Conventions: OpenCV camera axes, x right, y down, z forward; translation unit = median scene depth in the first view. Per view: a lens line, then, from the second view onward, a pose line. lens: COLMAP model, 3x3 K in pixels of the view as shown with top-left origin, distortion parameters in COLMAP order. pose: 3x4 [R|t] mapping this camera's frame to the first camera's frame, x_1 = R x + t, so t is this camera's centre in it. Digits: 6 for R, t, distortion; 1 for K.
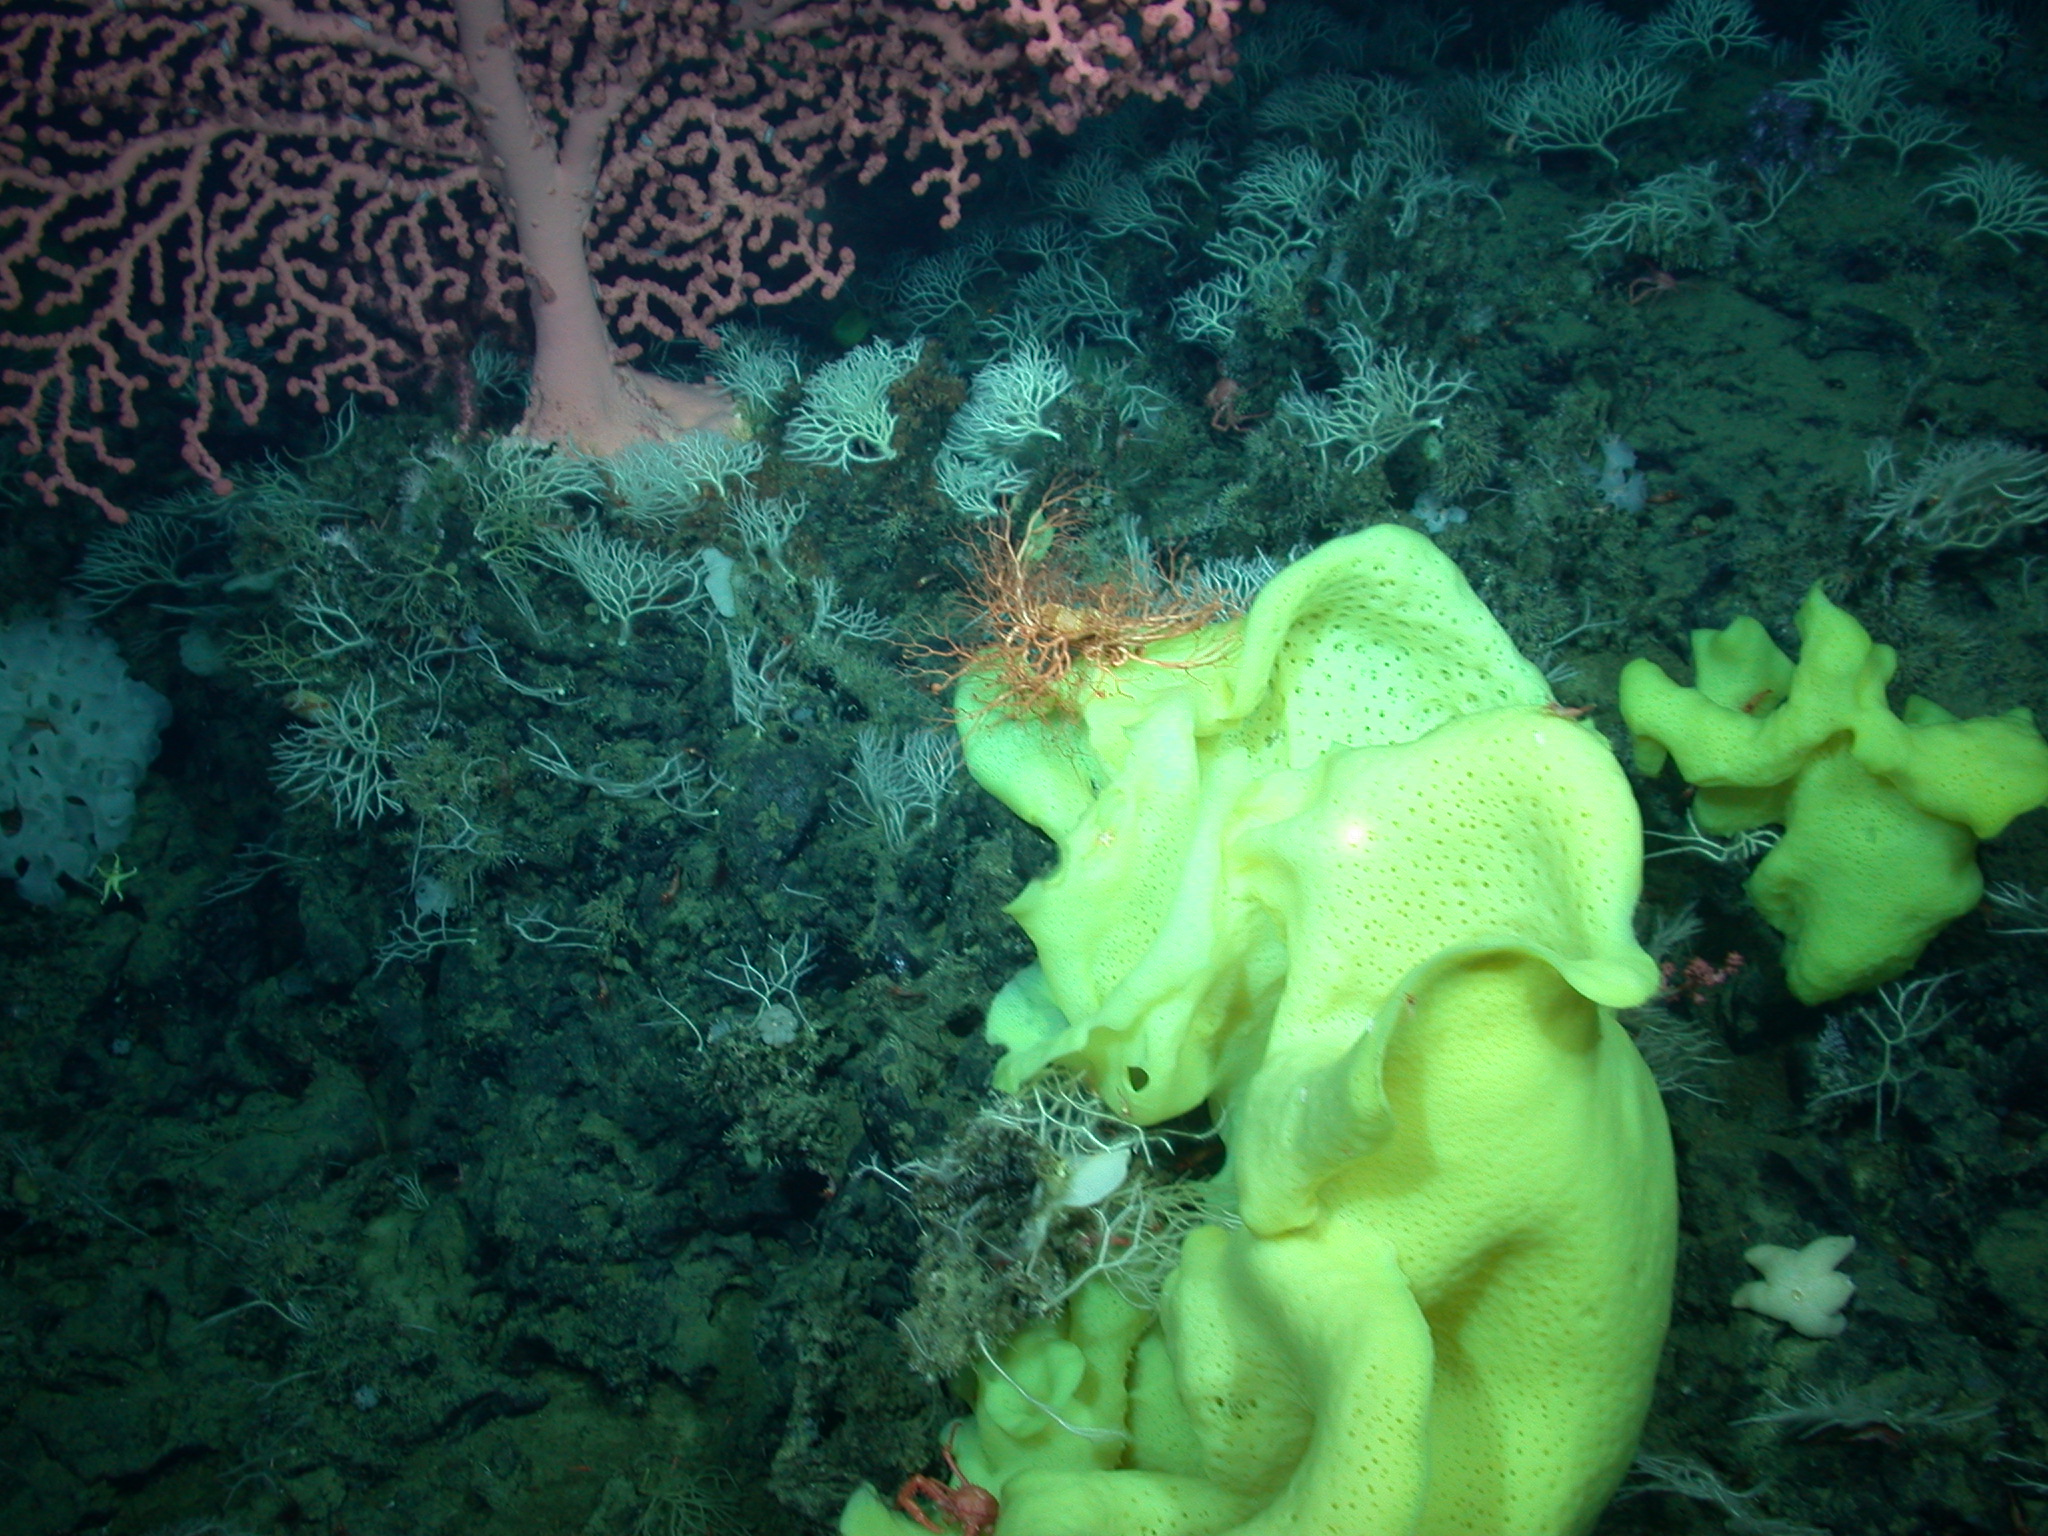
lens RADIAL K [[2655.7, 0, 1024.0], [0, 2655.7, 768.0], [0, 0, 1]] dist [-0.121735, -0.129765]
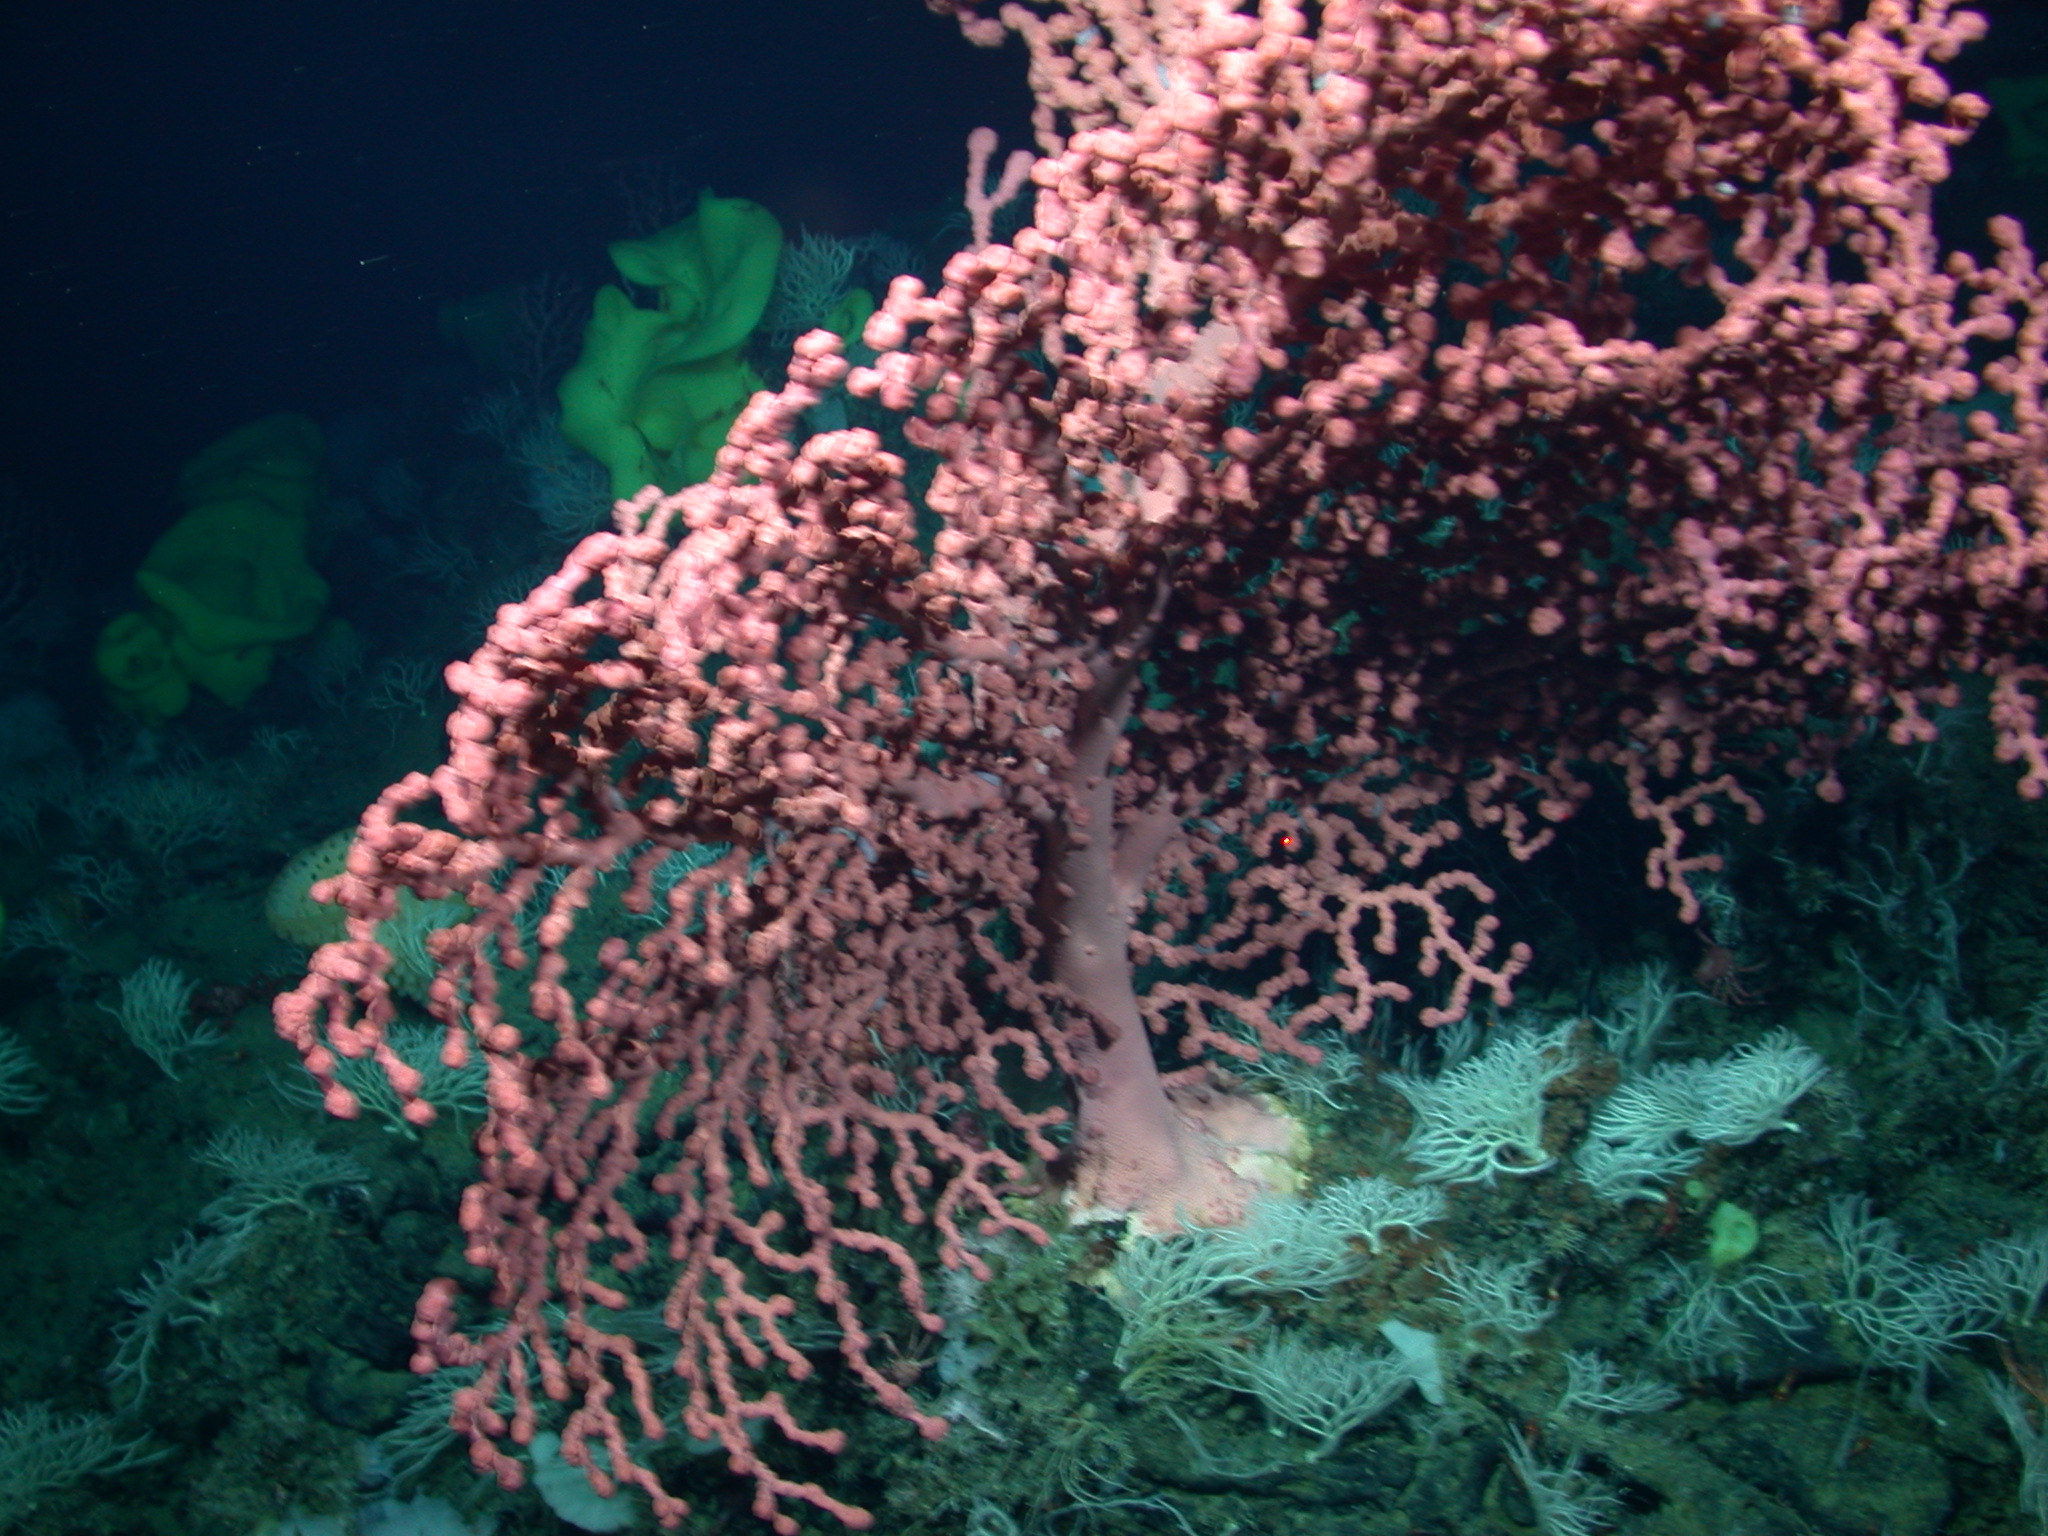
lens RADIAL K [[2655.7, 0, 1024.0], [0, 2655.7, 768.0], [0, 0, 1]] dist [-0.121735, -0.129765]
pose [[0.951539, -0.144562, 0.271433, -0.423185], [0.156165, 0.987496, -0.021524, -0.252303], [-0.264928, 0.062870, 0.962216, 0.236288]]
